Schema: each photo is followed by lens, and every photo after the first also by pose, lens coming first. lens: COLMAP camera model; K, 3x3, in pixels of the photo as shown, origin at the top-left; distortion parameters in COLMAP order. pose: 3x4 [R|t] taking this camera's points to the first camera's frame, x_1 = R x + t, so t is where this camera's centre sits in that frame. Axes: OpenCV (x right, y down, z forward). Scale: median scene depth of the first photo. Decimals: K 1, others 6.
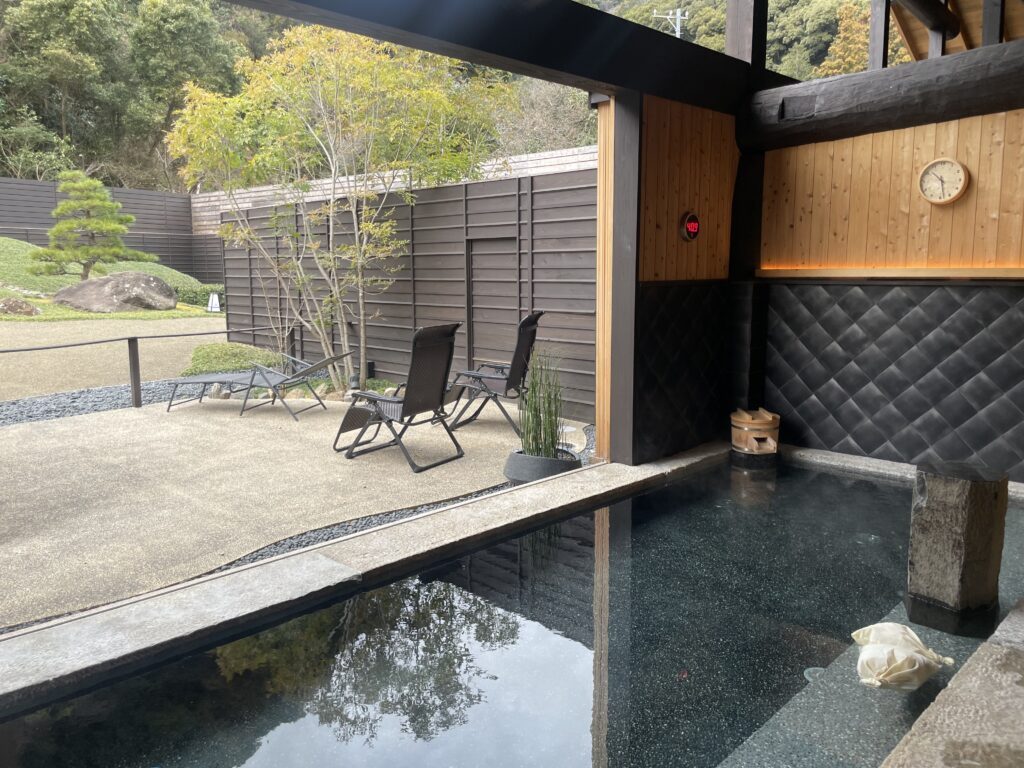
lens RADIAL K [[779.3, 0, 512.0], [0, 779.3, 384.0], [0, 0, 1]] dist [0.009283, 0.000828]
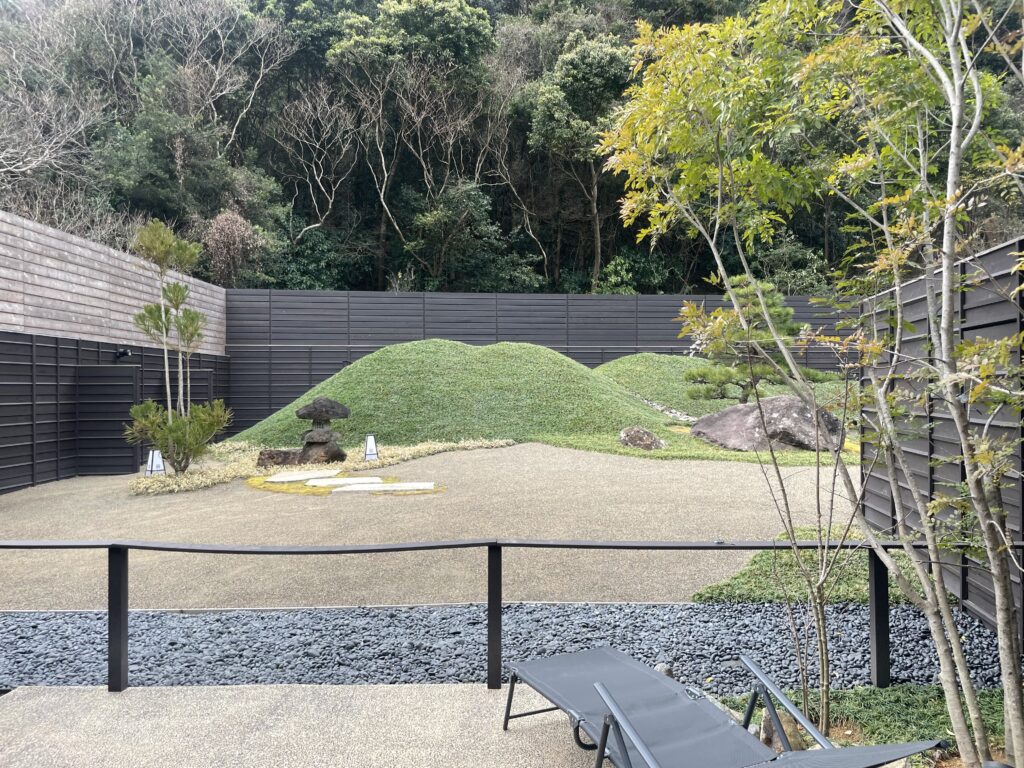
lens RADIAL K [[779.3, 0, 512.0], [0, 779.3, 384.0], [0, 0, 1]] dist [0.009283, 0.000828]
pose [[0.587246, 0.000469, -0.809408, -0.040321], [-0.119855, 0.989026, -0.086385, -0.060992], [0.800485, 0.147741, 0.580858, 0.363101]]
